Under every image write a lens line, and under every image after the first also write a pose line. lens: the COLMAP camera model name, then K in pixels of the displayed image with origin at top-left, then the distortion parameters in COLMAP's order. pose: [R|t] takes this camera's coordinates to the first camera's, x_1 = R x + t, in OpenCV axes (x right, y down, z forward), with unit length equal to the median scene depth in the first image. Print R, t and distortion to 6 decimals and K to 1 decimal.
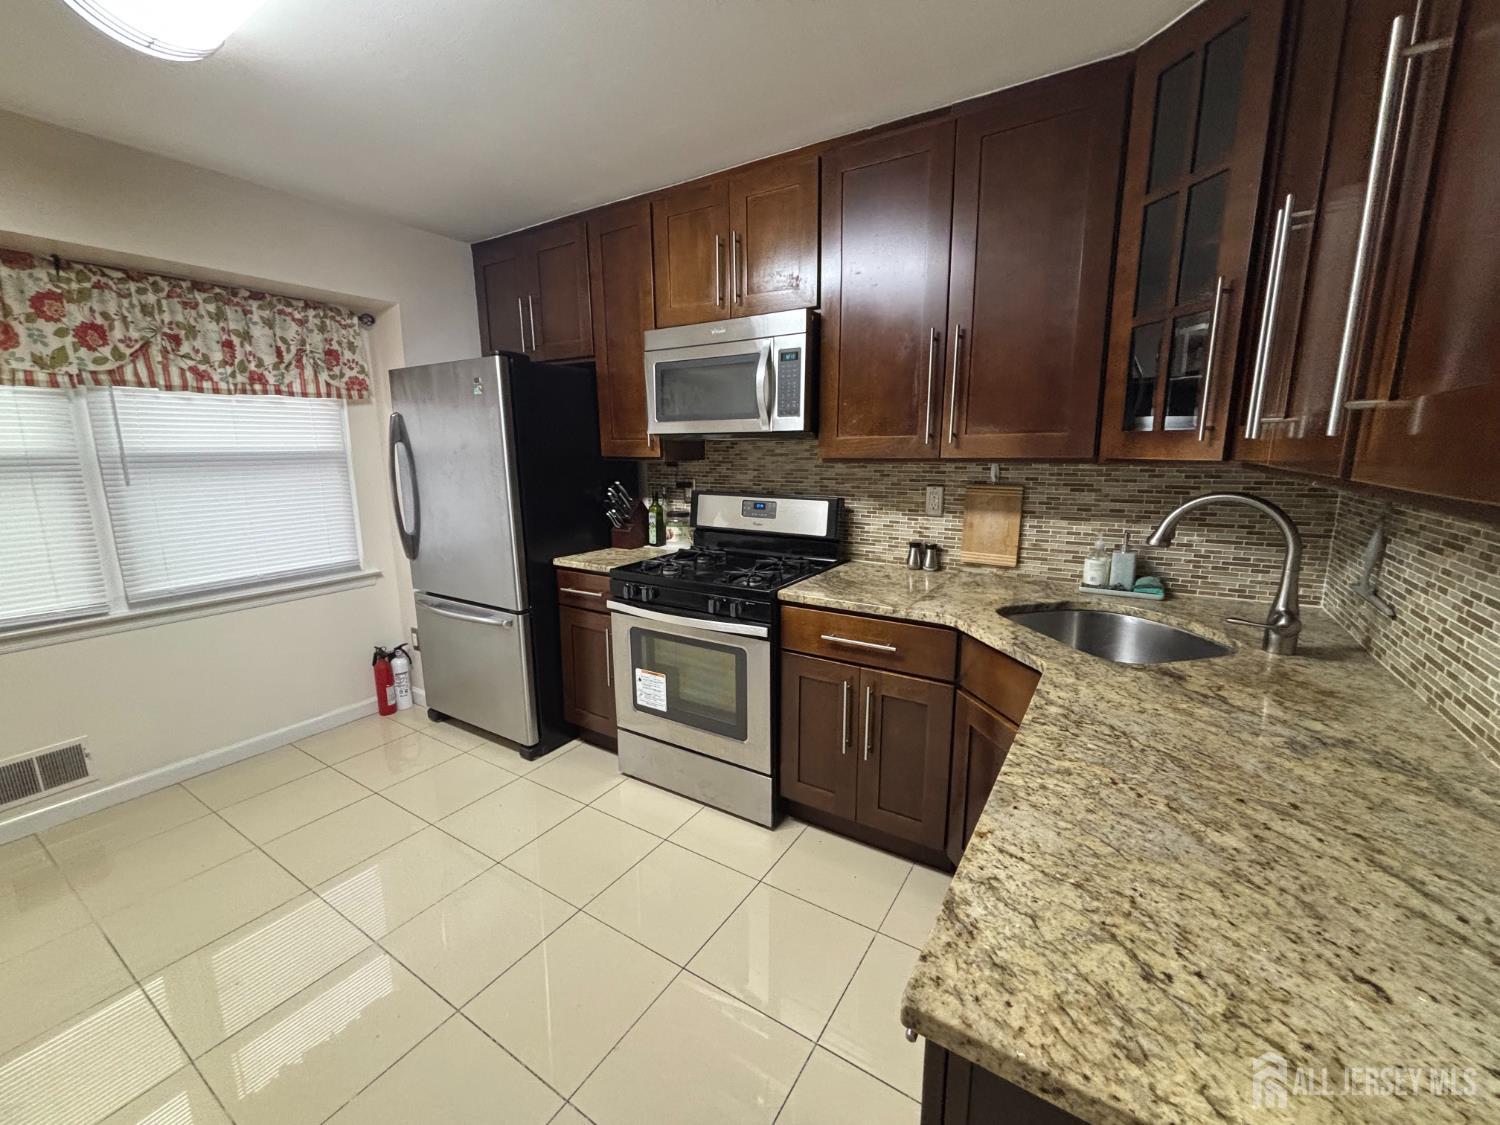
lens RADIAL K [[602.3, 0, 752.7], [0, 602.3, 562.0], [0, 0, 1]] dist [0.001864, -0.001361]
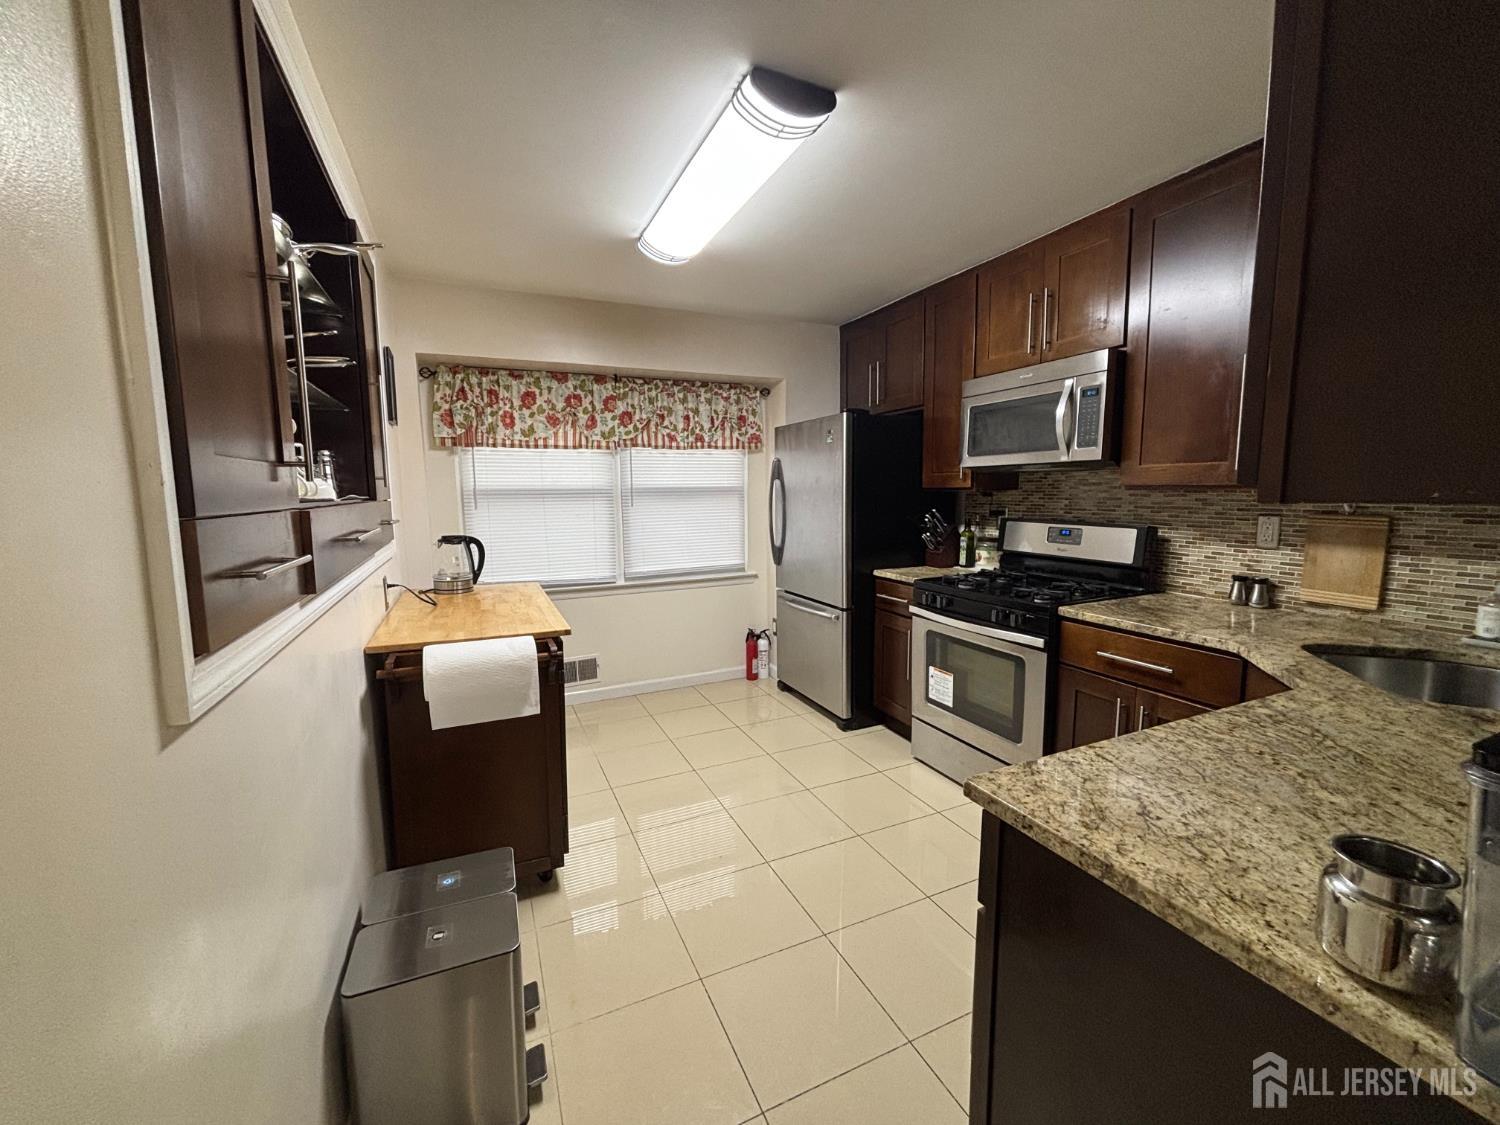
lens RADIAL K [[602.3, 0, 751.9], [0, 602.3, 564.3], [0, 0, 1]] dist [0.001864, -0.001361]
pose [[0.835876, 0.062529, -0.545345, 0.147717], [-0.094947, 0.994986, -0.031445, 0.051078], [0.540644, 0.078063, 0.837622, -0.190840]]
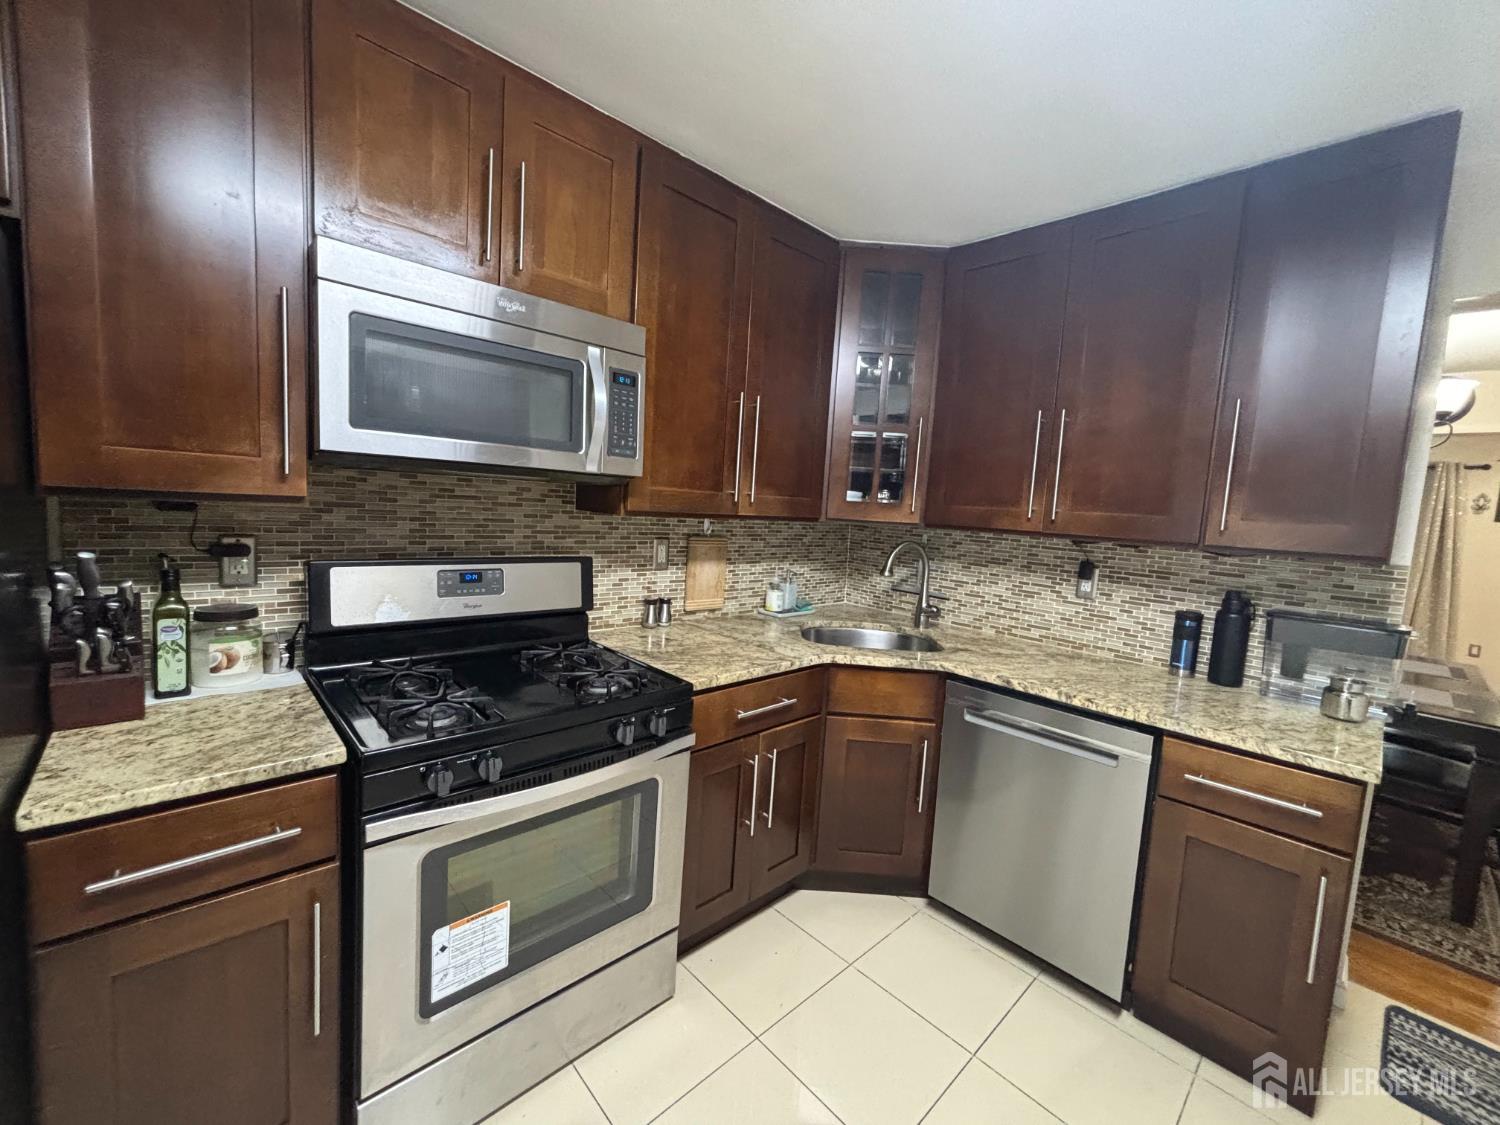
lens RADIAL K [[602.3, 0, 751.1], [0, 602.3, 562.6], [0, 0, 1]] dist [0.001864, -0.001361]
pose [[0.244149, -0.078810, 0.966530, -0.599981], [0.117819, 0.991719, 0.051103, -0.119974], [-0.962554, 0.101399, 0.251412, 0.616967]]
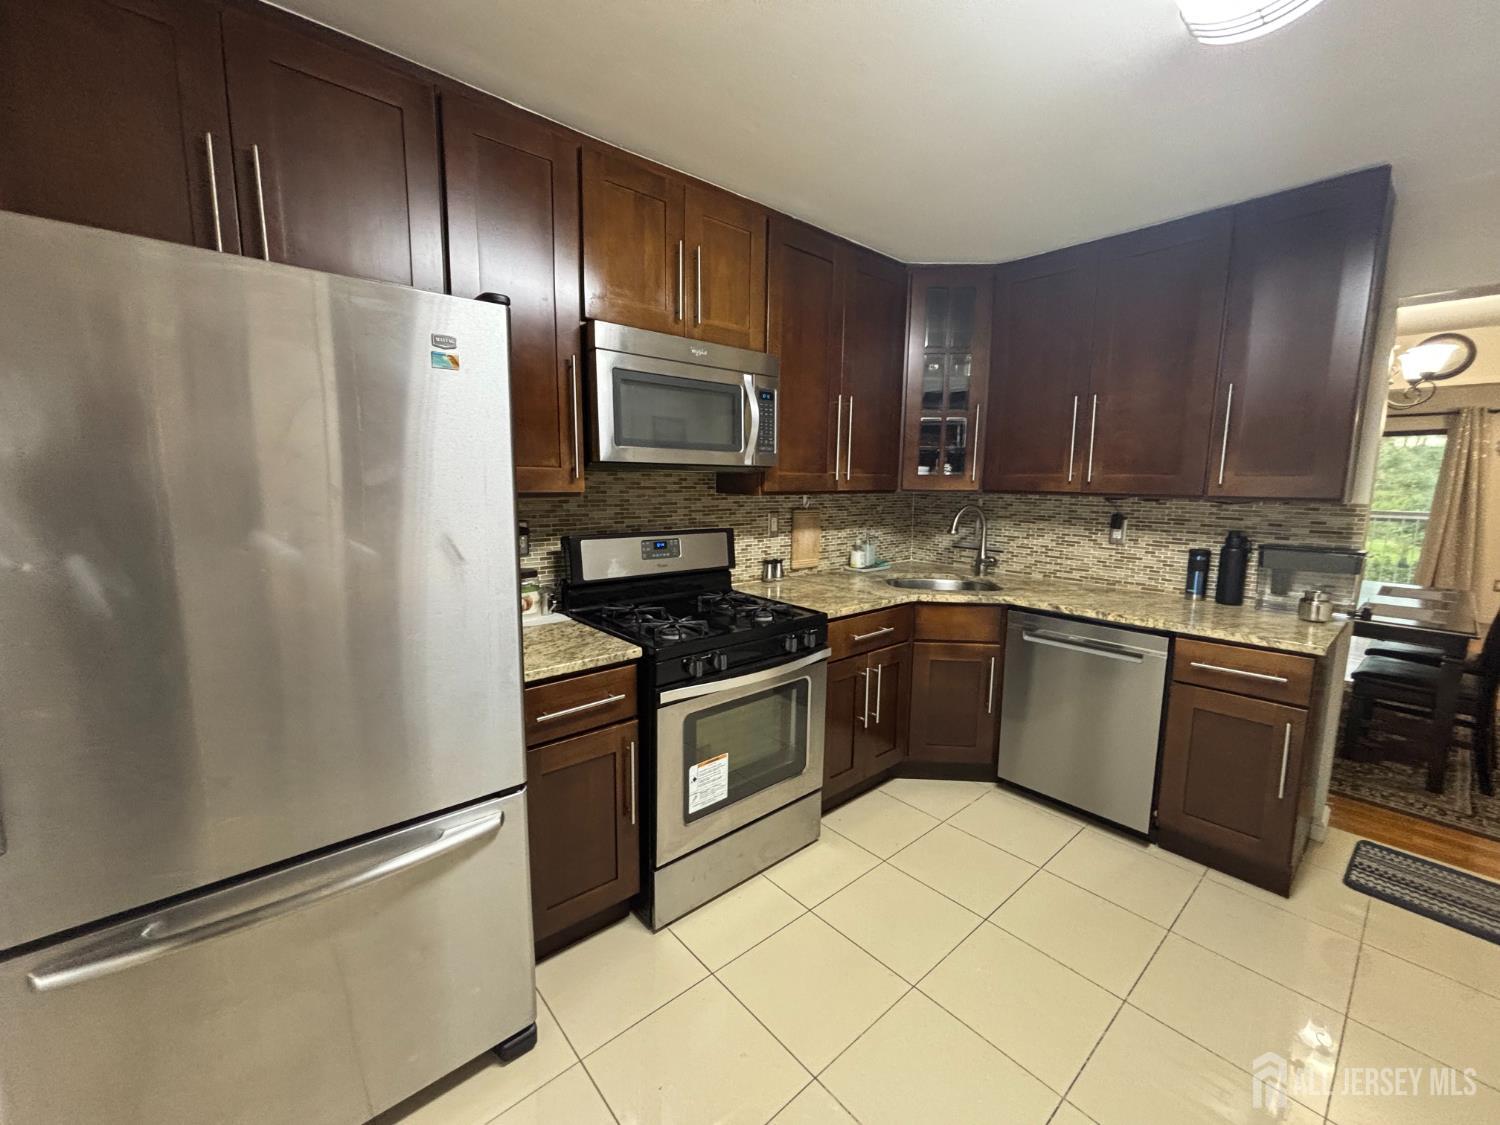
lens RADIAL K [[602.3, 0, 750.0], [0, 602.3, 561.9], [0, 0, 1]] dist [0.001864, -0.001361]
pose [[0.283965, -0.126206, 0.950492, -0.894855], [0.164796, 0.982973, 0.081285, -0.134158], [-0.944567, 0.133556, 0.299928, 0.684953]]
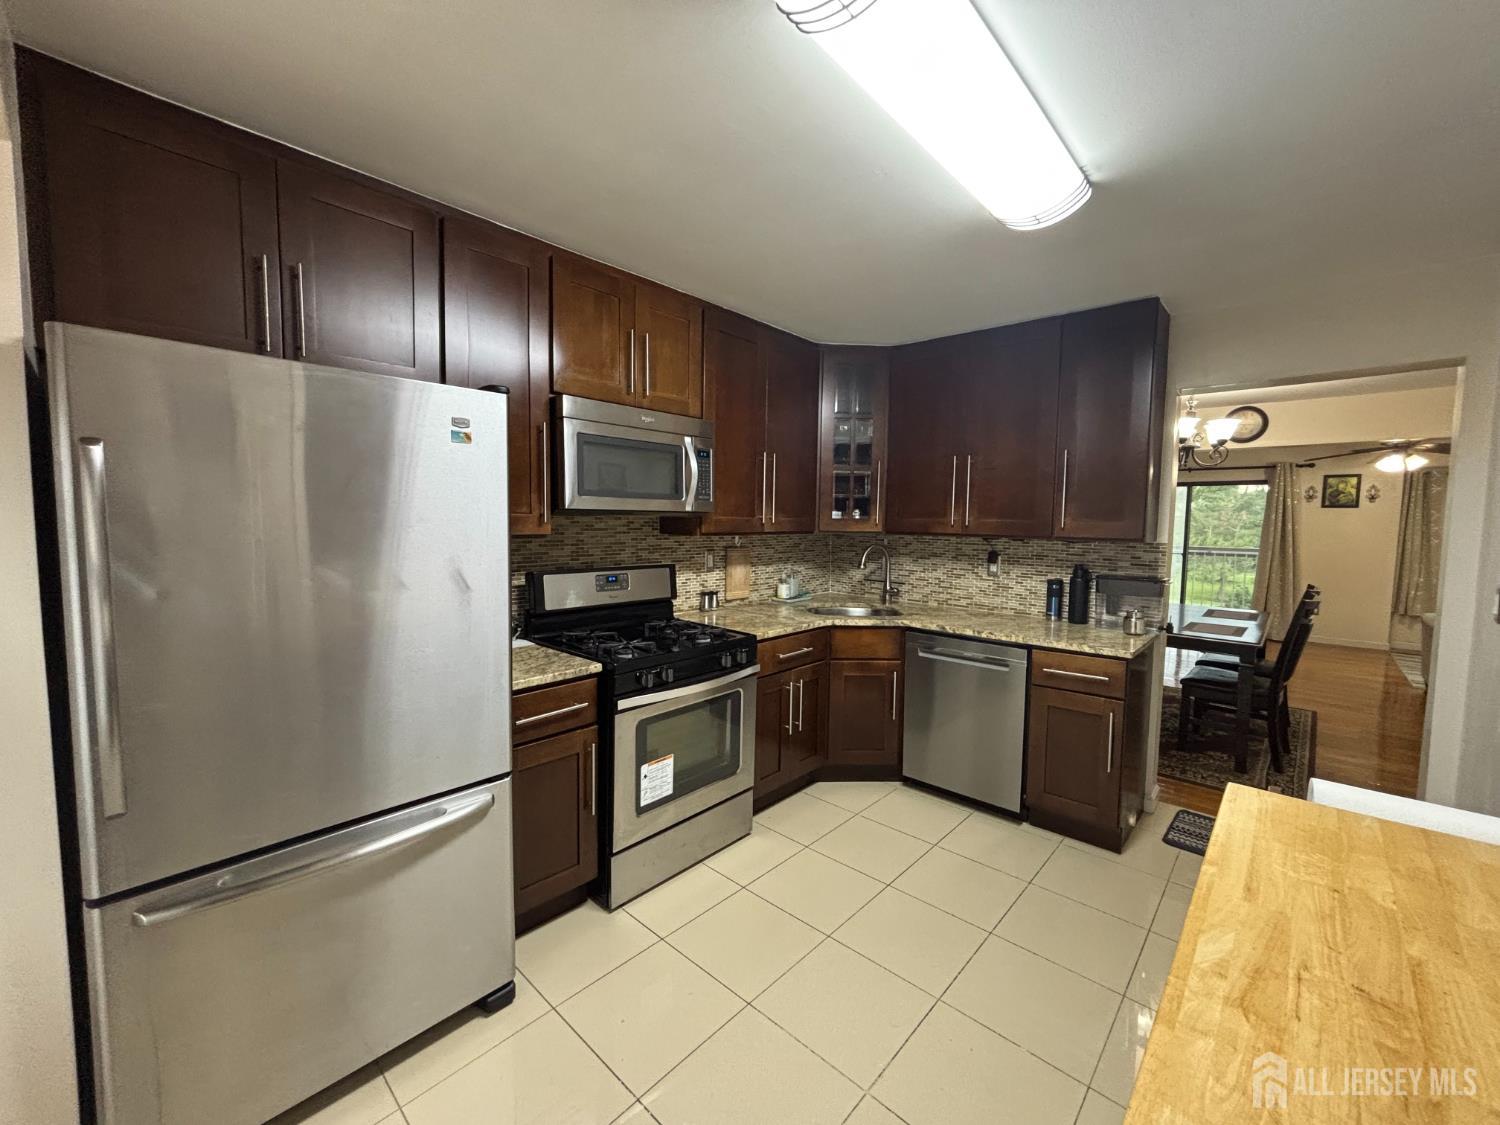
lens RADIAL K [[602.3, 0, 751.5], [0, 602.3, 560.8], [0, 0, 1]] dist [0.001864, -0.001361]
pose [[0.173055, -0.066312, 0.982677, -1.068389], [0.166188, 0.985391, 0.037228, -0.138152], [-0.970790, 0.156866, 0.181547, 0.646950]]
